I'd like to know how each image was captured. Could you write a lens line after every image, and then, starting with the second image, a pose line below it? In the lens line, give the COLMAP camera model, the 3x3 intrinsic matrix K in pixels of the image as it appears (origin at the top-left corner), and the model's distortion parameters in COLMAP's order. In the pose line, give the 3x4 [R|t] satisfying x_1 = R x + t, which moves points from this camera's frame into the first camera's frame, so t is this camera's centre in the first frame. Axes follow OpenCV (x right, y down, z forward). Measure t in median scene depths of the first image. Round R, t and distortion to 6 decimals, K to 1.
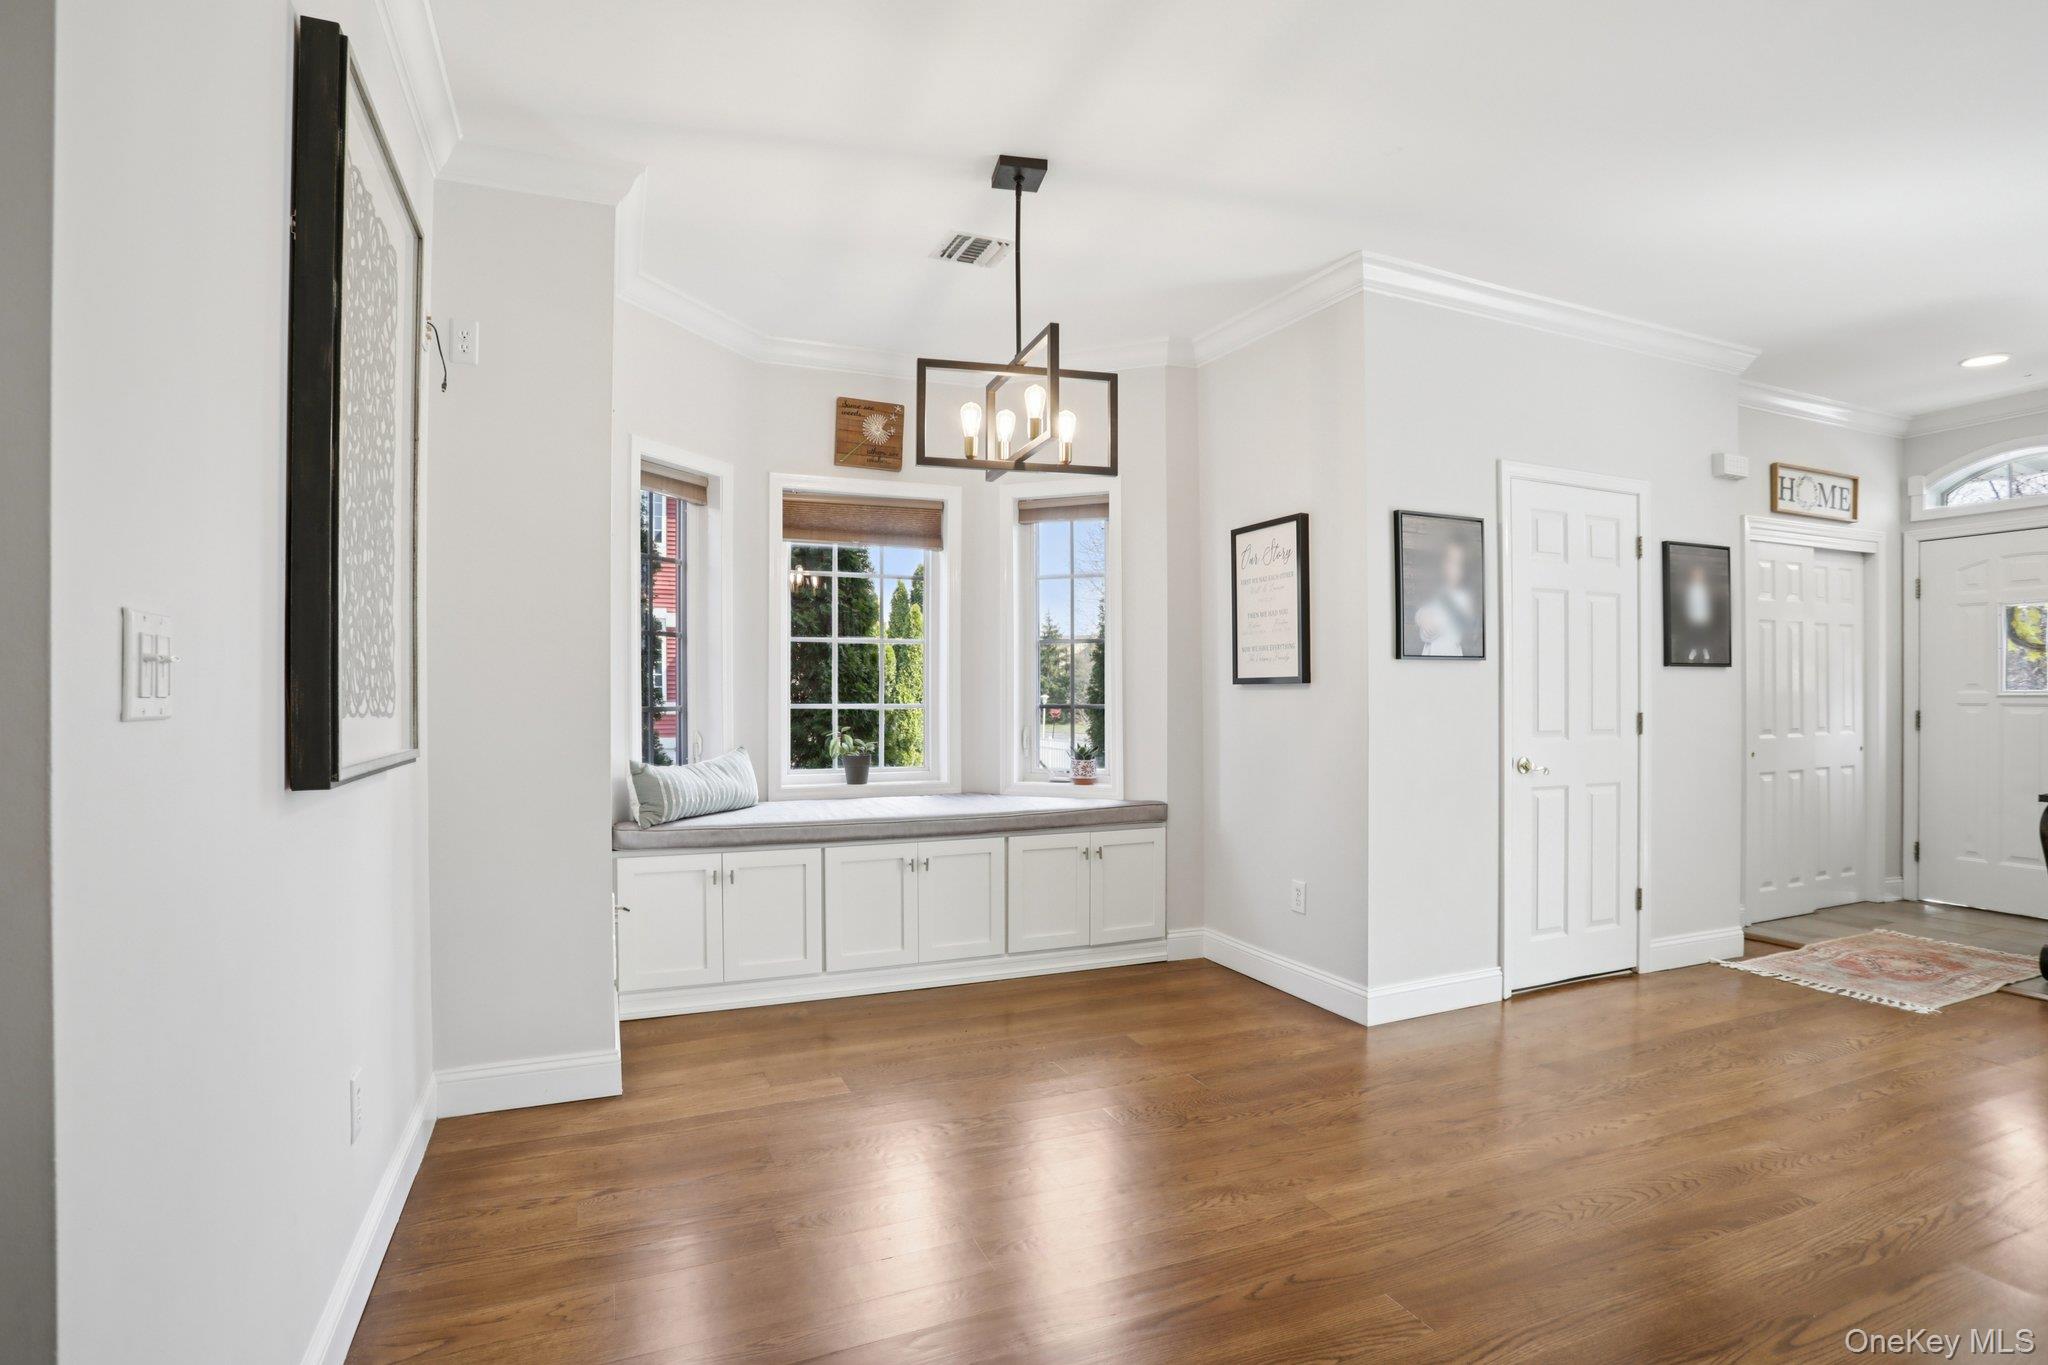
lens RADIAL K [[999.0, 0, 1020.5], [0, 999.0, 698.7], [0, 0, 1]] dist [-0.063233, 0.025185]
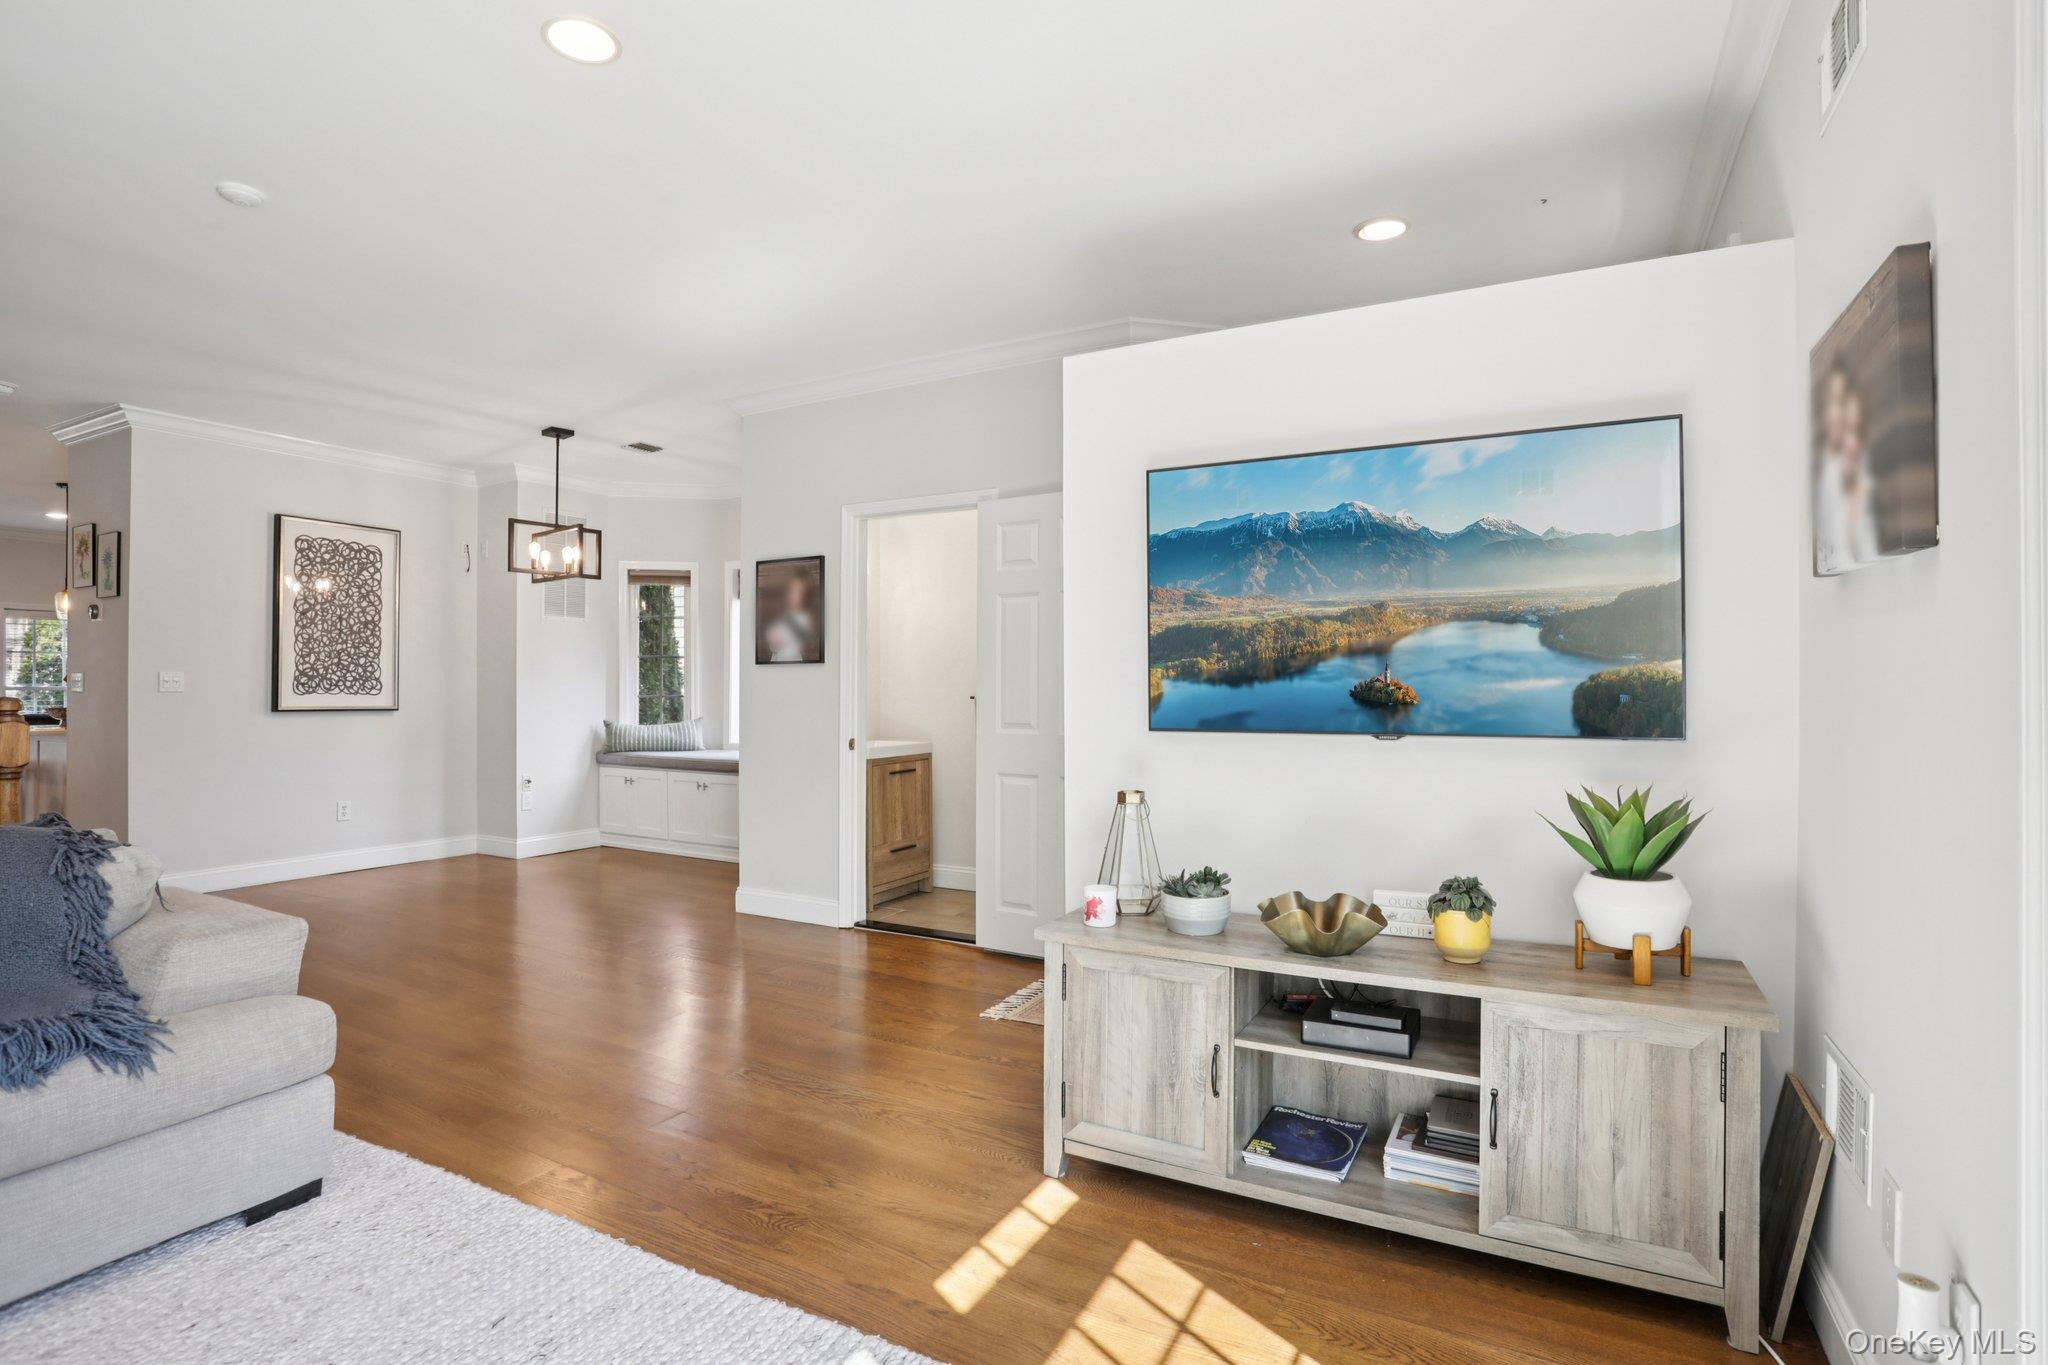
lens RADIAL K [[1008.2, 0, 998.5], [0, 1008.2, 700.9], [0, 0, 1]] dist [-0.088711, 0.040896]
pose [[0.611423, 0.009223, -0.791250, 1.548800], [-0.007110, 0.999956, 0.006161, 0.001965], [0.791272, 0.001858, 0.611462, 0.328193]]
